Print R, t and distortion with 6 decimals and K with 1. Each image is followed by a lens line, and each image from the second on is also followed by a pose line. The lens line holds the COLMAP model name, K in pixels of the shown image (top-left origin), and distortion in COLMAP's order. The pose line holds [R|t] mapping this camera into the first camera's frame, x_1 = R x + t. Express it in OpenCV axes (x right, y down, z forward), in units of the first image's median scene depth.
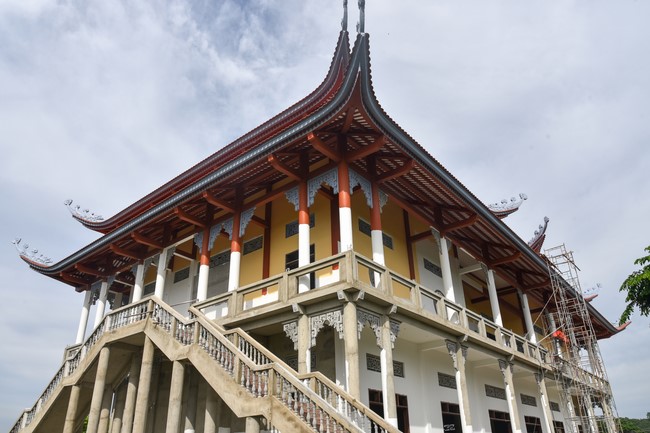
lens RADIAL K [[472.8, 0, 325.0], [0, 472.8, 216.5], [0, 0, 1]] dist [-0.109592, 0.061616]
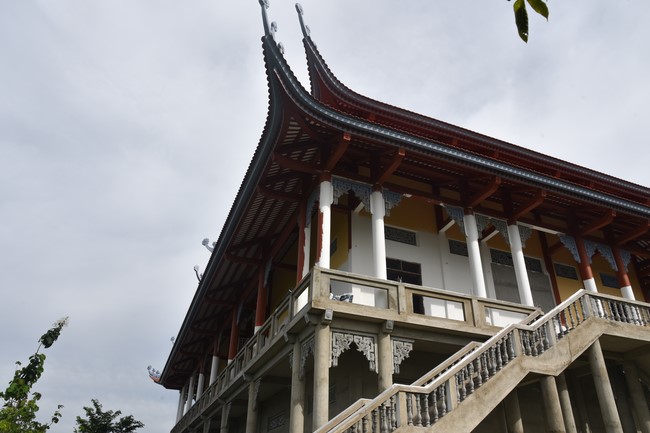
lens RADIAL K [[472.8, 0, 325.0], [0, 472.8, 216.5], [0, 0, 1]] dist [-0.109592, 0.061616]
pose [[0.478568, 0.504514, 0.718636, -0.681846], [-0.435298, 0.847111, -0.304826, 0.279020], [-0.762553, -0.166941, 0.625015, 0.486873]]
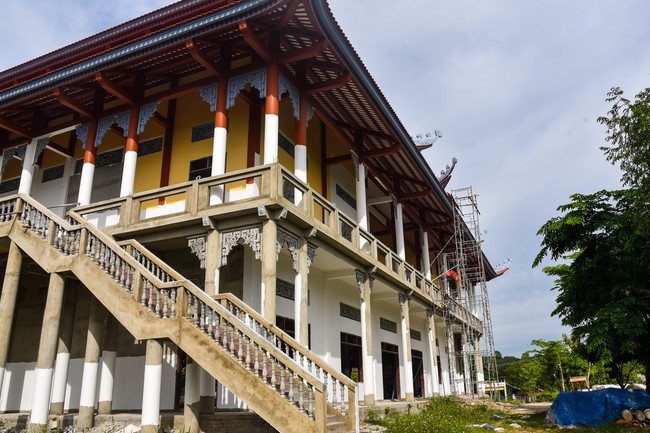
lens RADIAL K [[499.1, 0, 325.0], [0, 499.1, 216.5], [0, 0, 1]] dist [-0.109846, 0.081481]
pose [[0.956641, 0.090150, 0.276966, -0.098932], [-0.129646, 0.983297, 0.127743, 0.035493], [-0.260824, -0.158112, 0.952351, 0.058458]]
